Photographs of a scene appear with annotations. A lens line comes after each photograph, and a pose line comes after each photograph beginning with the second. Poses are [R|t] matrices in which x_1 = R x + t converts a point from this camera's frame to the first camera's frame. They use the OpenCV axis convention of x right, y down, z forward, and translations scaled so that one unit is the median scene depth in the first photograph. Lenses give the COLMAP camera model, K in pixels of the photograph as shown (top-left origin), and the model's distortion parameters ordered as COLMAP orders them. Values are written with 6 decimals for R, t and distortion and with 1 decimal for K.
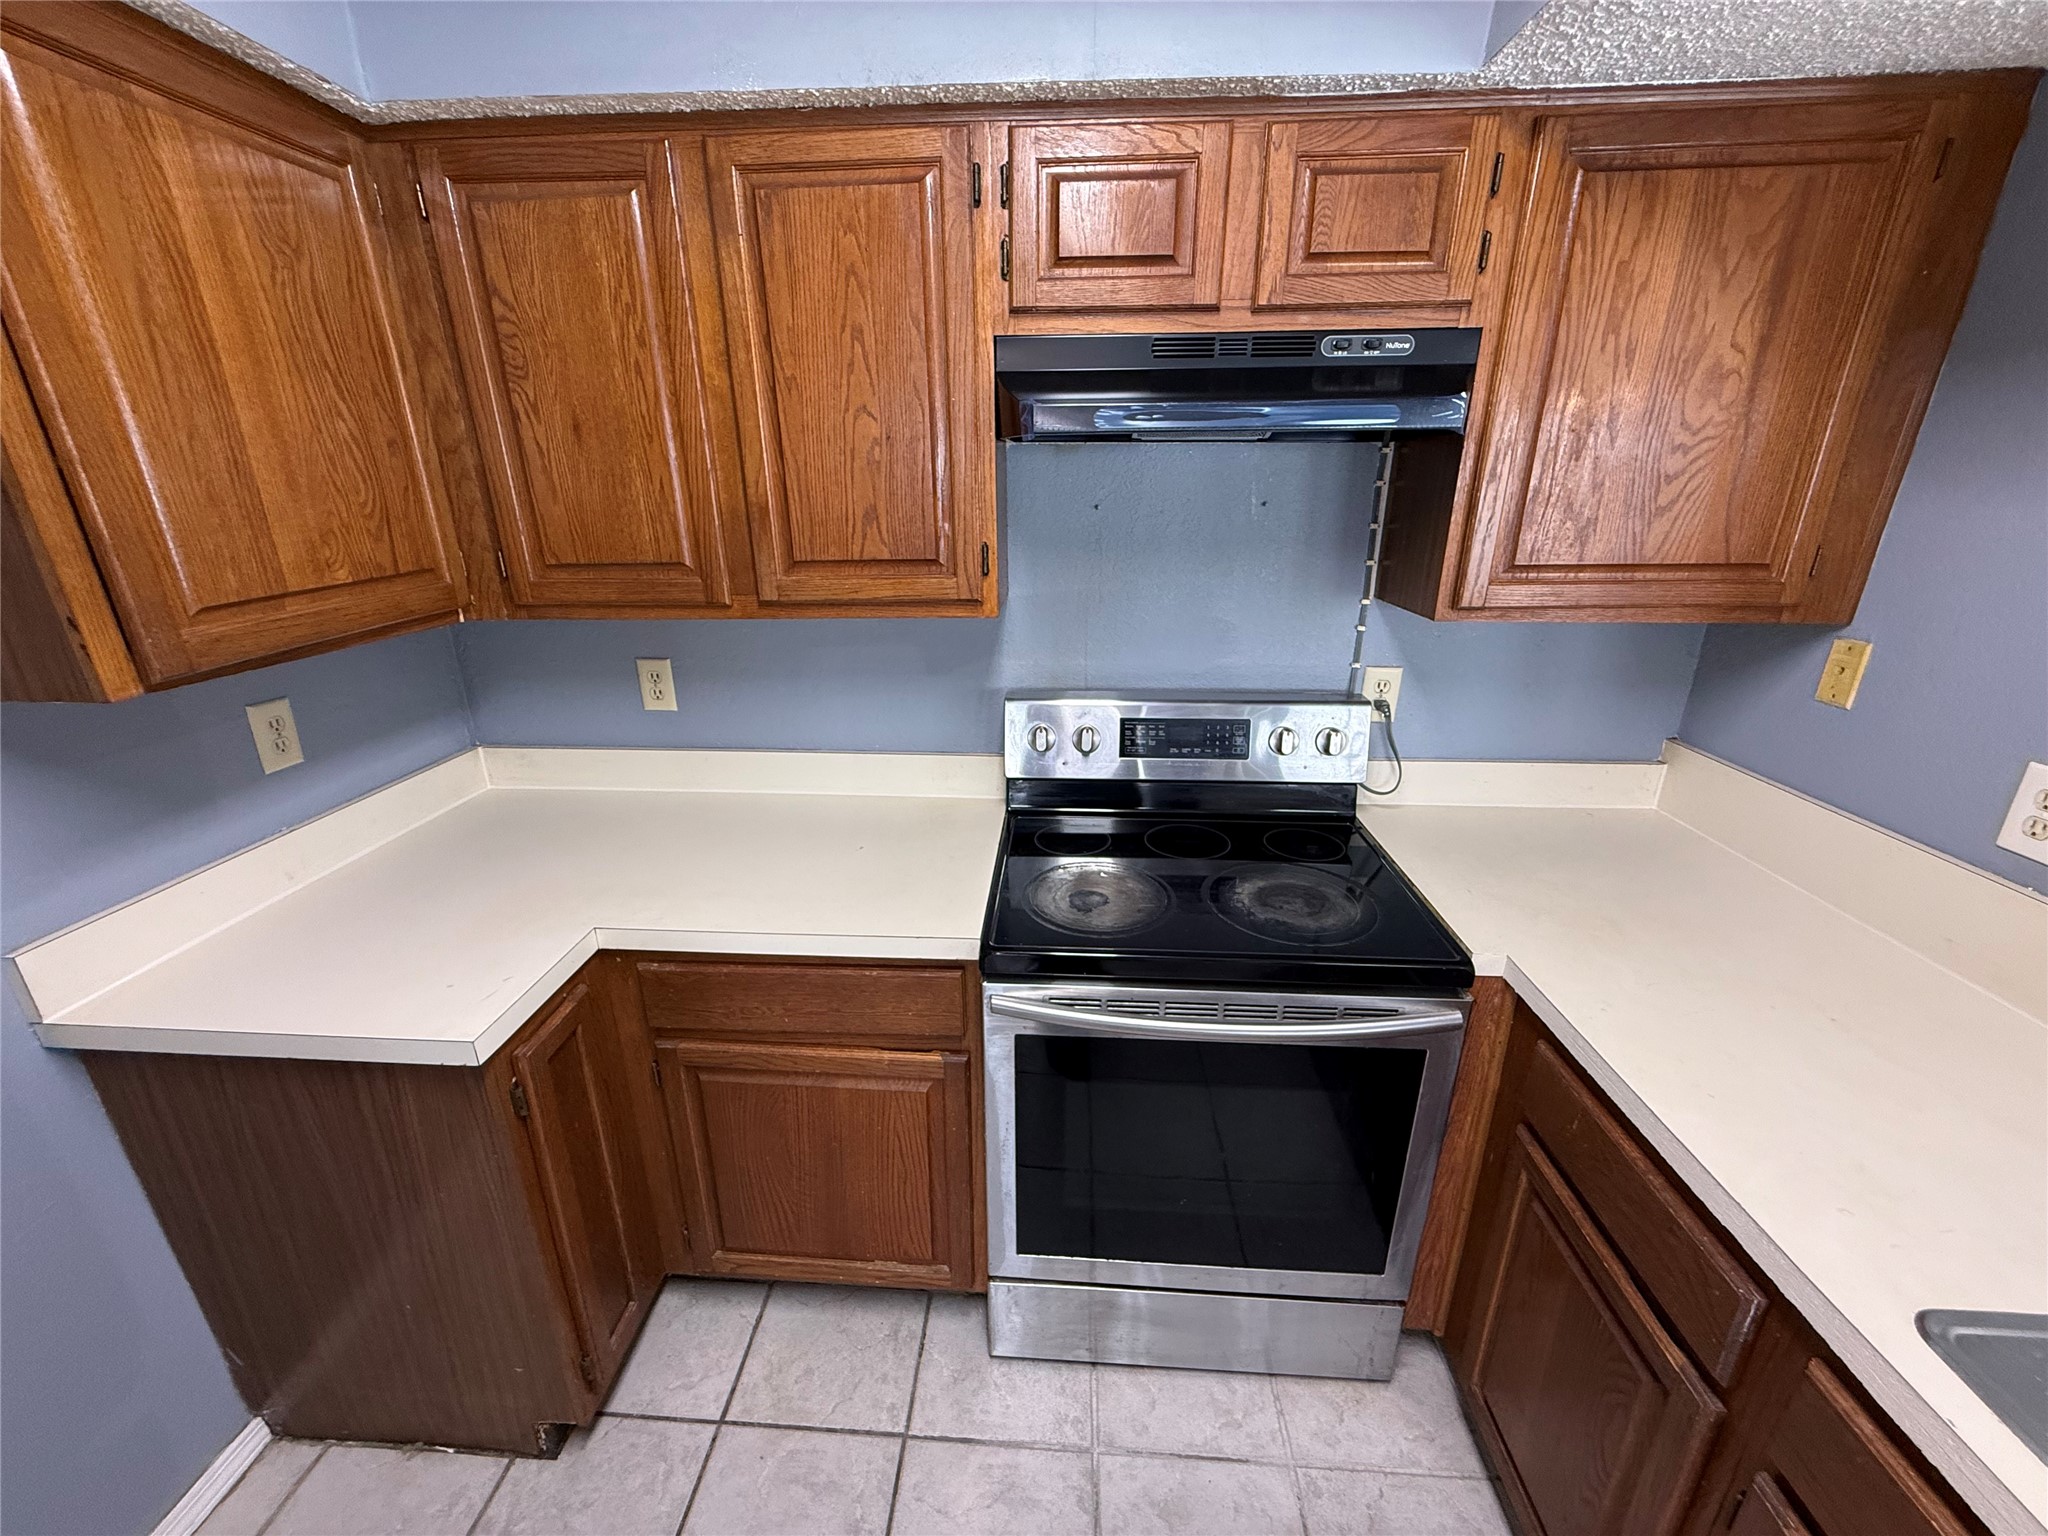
lens RADIAL K [[817.6, 0, 1015.4], [0, 817.6, 768.5], [0, 0, 1]] dist [0.000270, 0.000082]
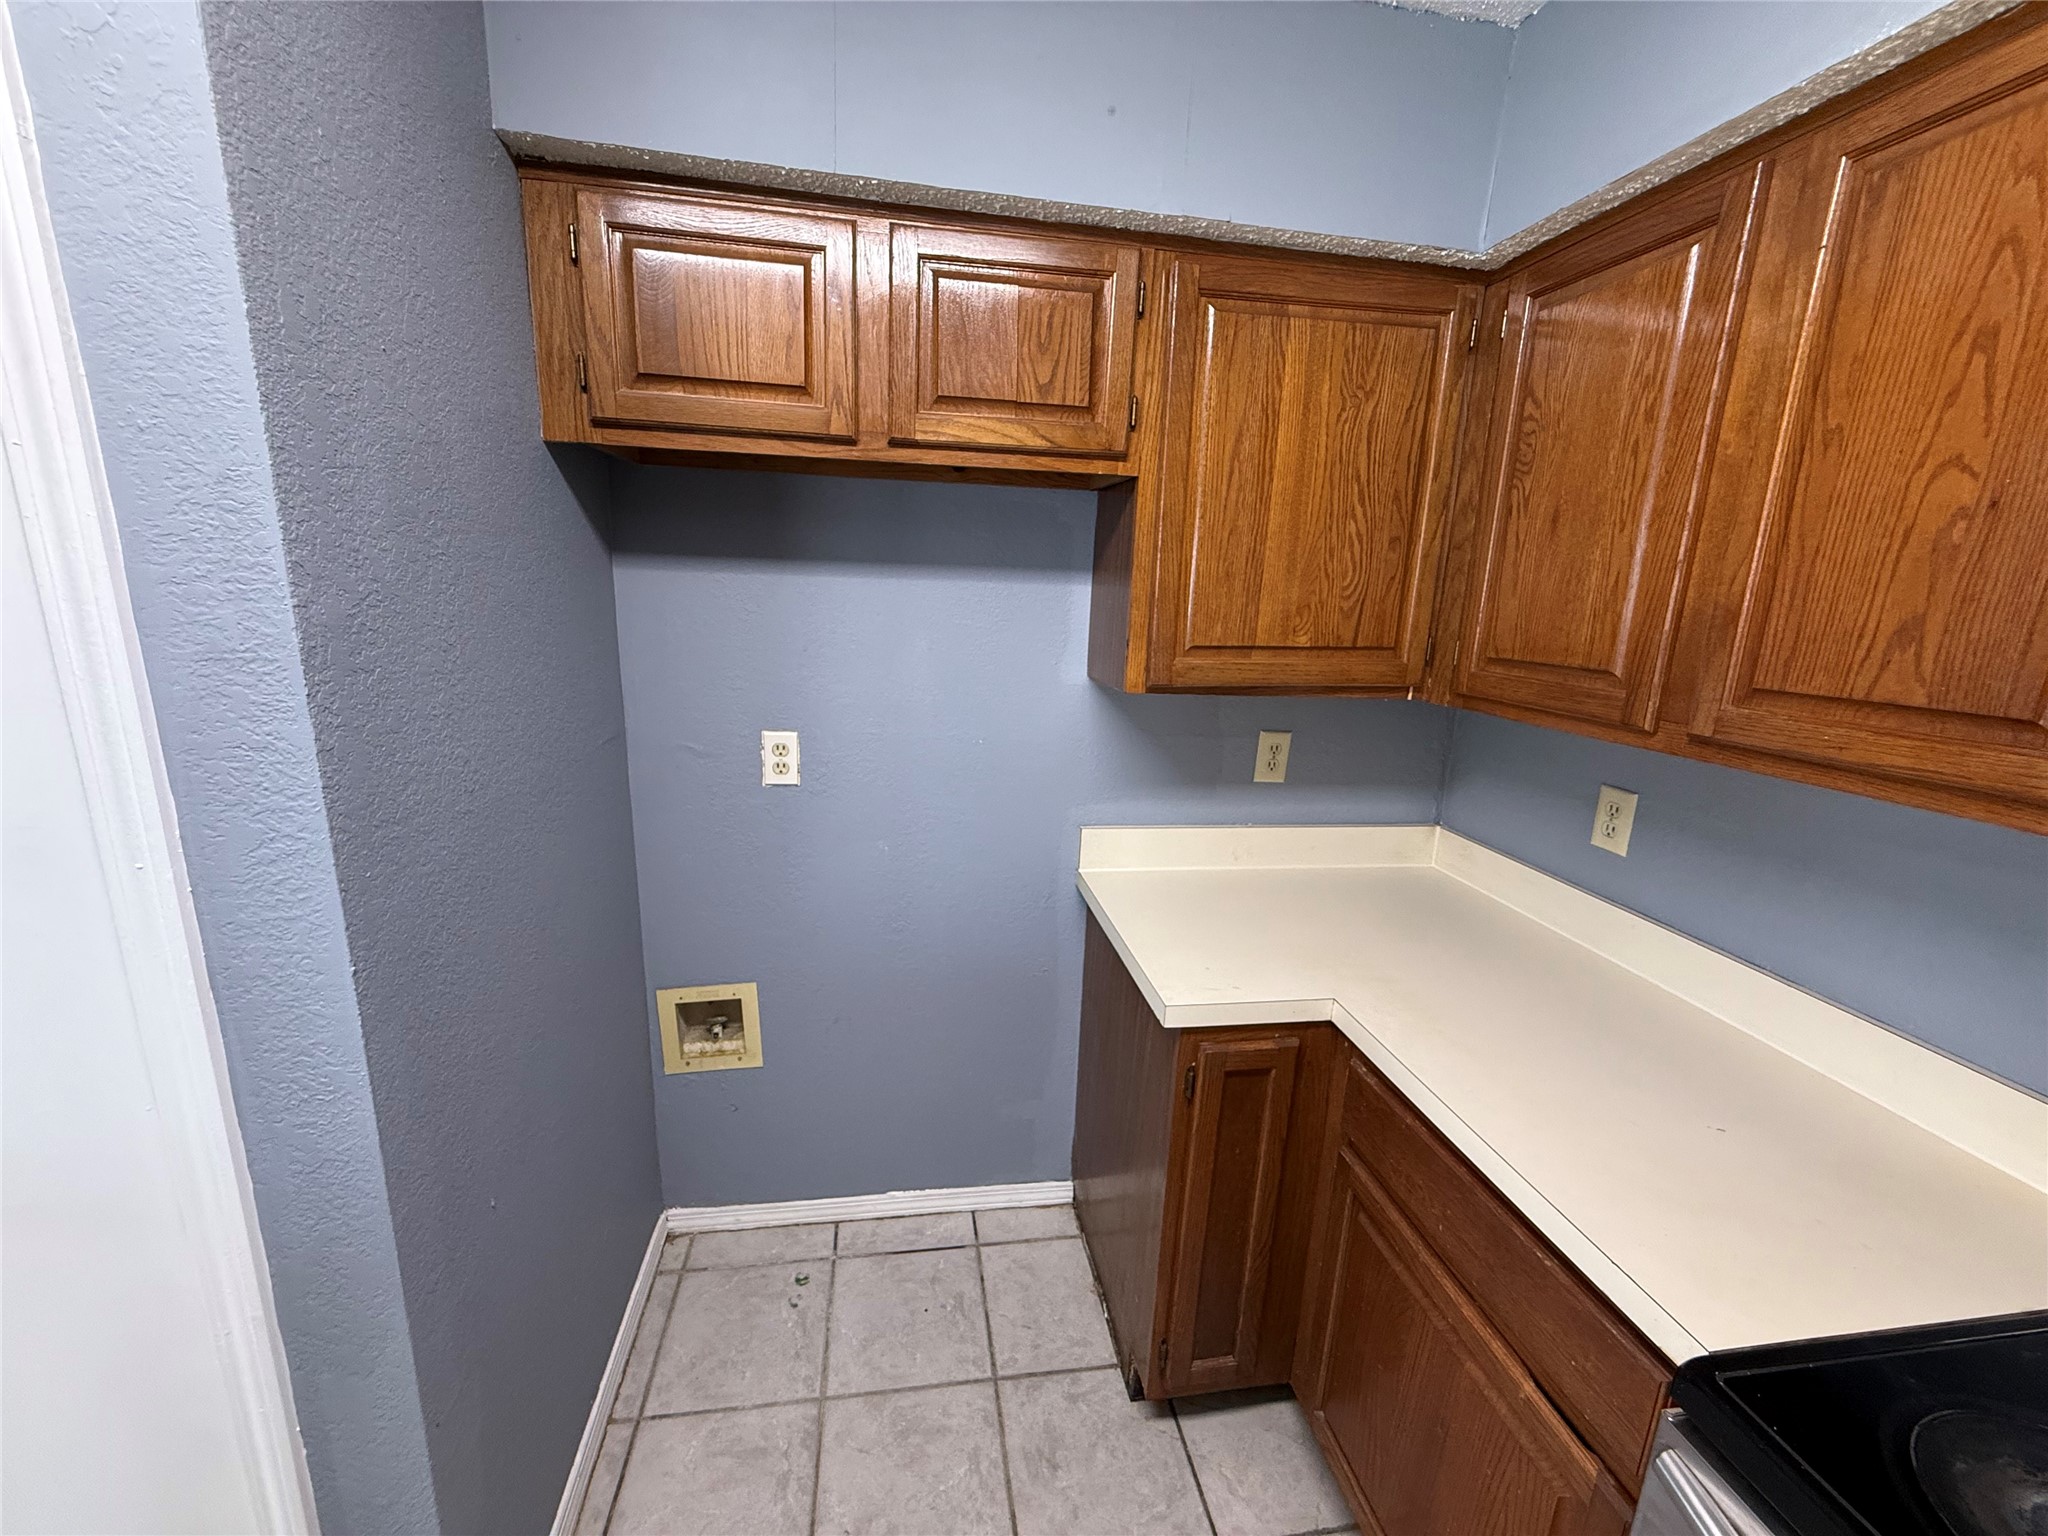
lens RADIAL K [[817.6, 0, 1015.4], [0, 817.6, 768.5], [0, 0, 1]] dist [0.000270, 0.000082]
pose [[0.215799, 0.233201, -0.948181, 0.291305], [-0.365107, 0.919894, 0.143149, -0.066809], [0.905609, 0.315296, 0.283656, 0.278669]]
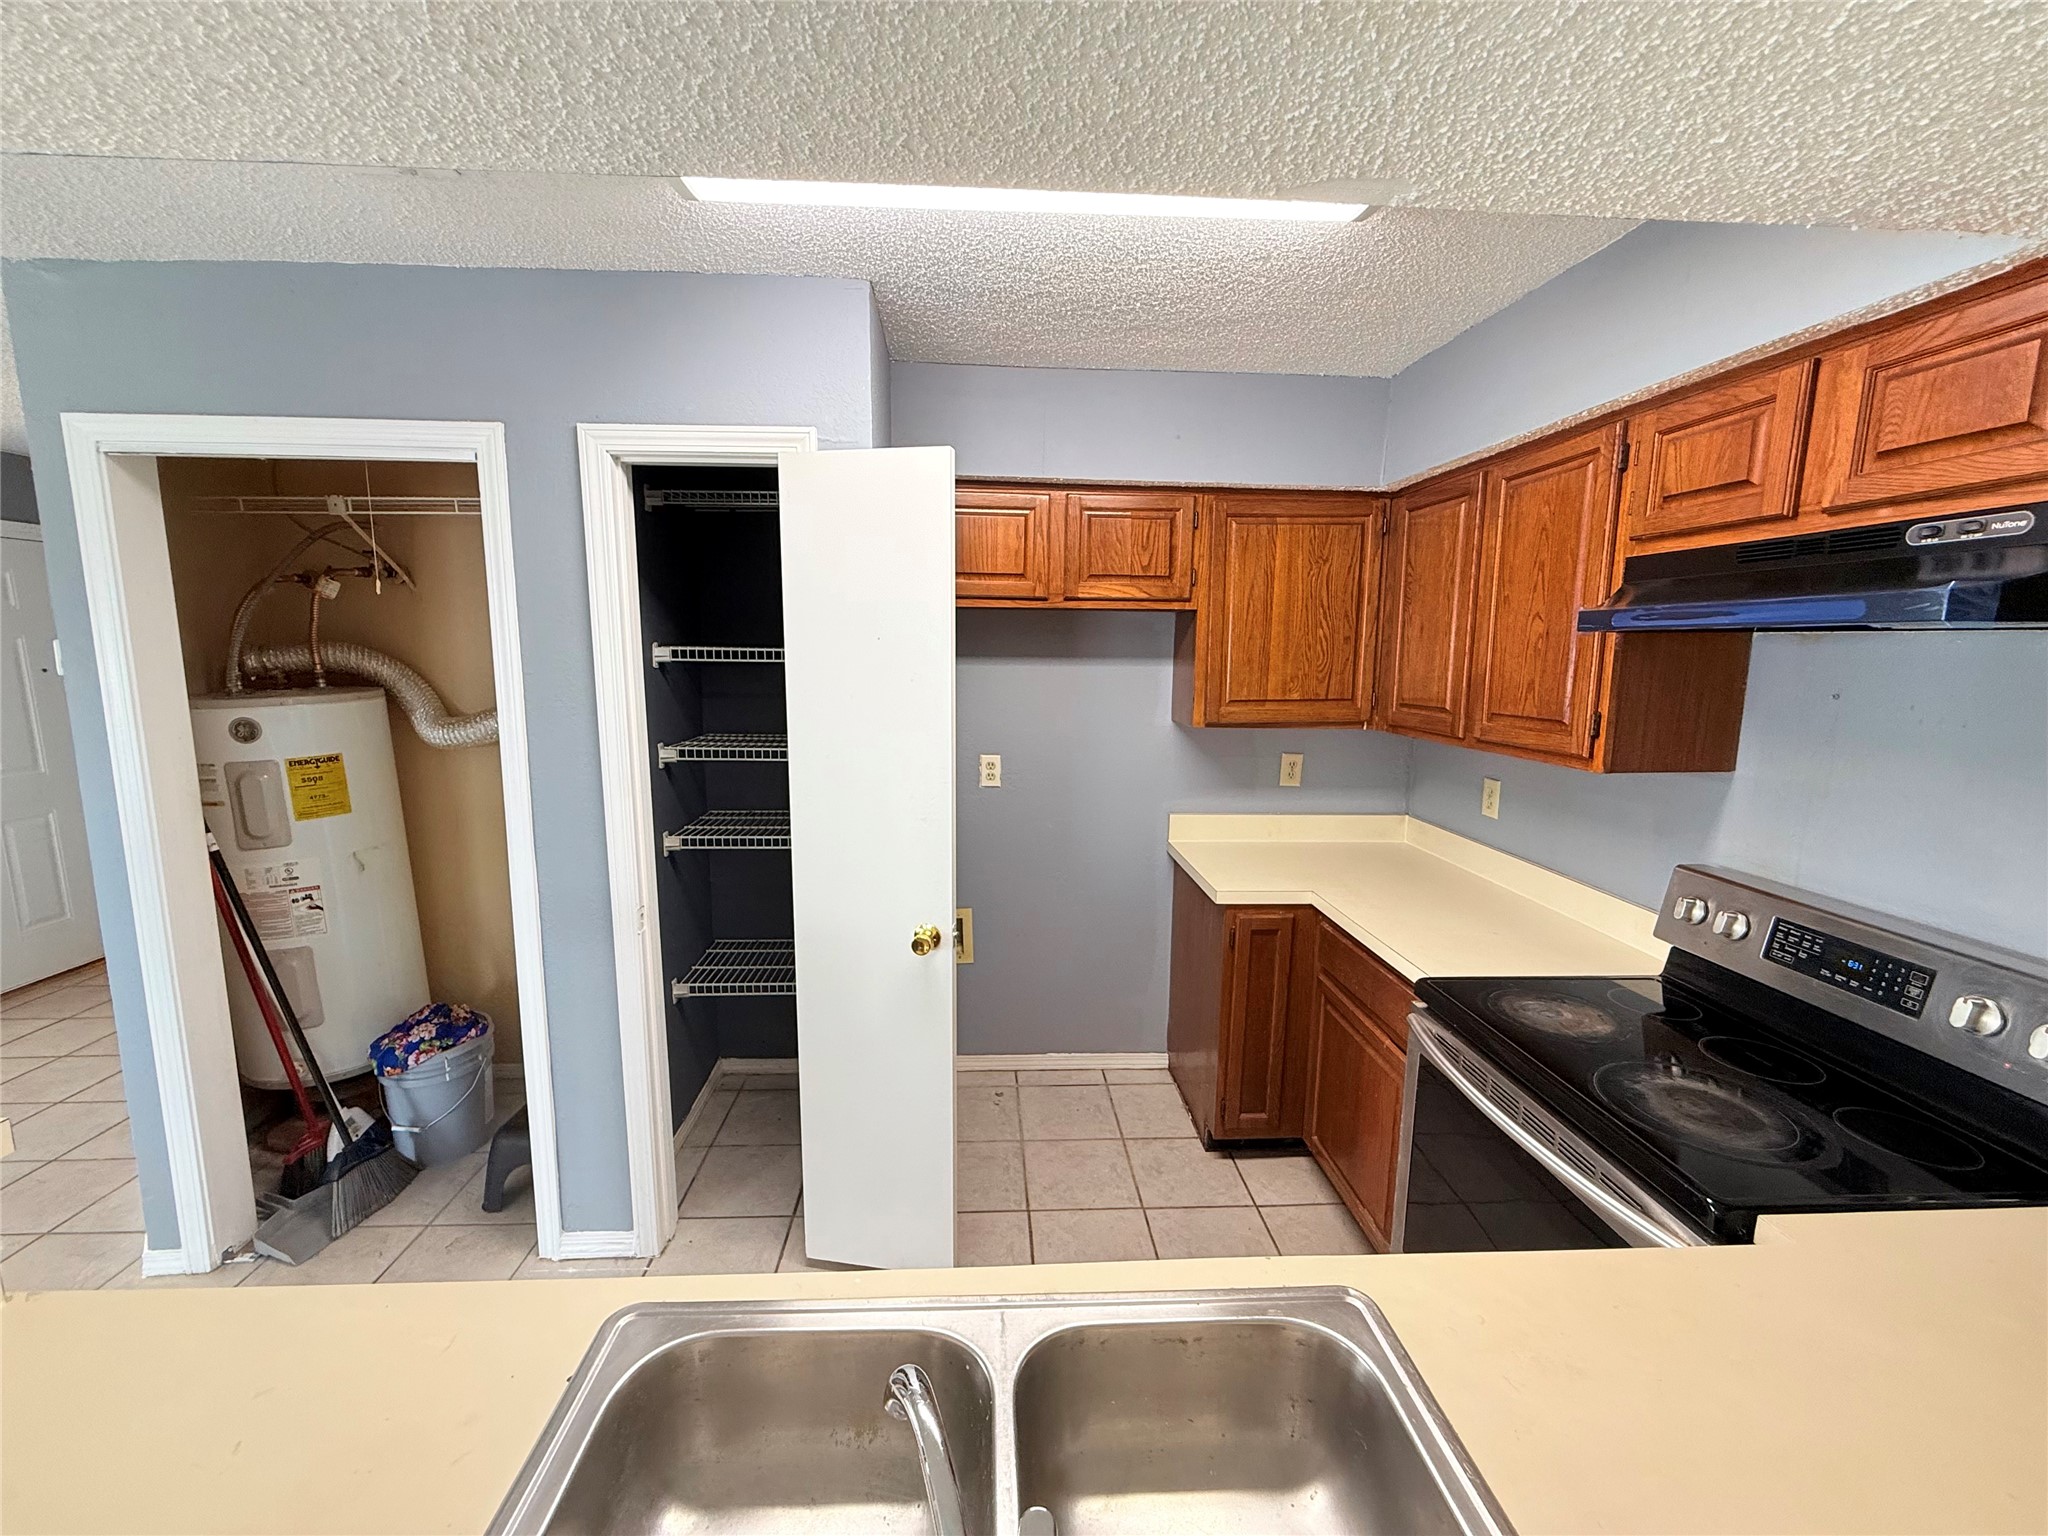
lens RADIAL K [[817.6, 0, 1015.4], [0, 817.6, 768.5], [0, 0, 1]] dist [0.000270, 0.000082]
pose [[0.113890, 0.154498, -0.981407, 1.171110], [-0.345253, 0.932422, 0.106721, -0.025931], [0.931574, 0.326679, 0.159535, 0.008115]]
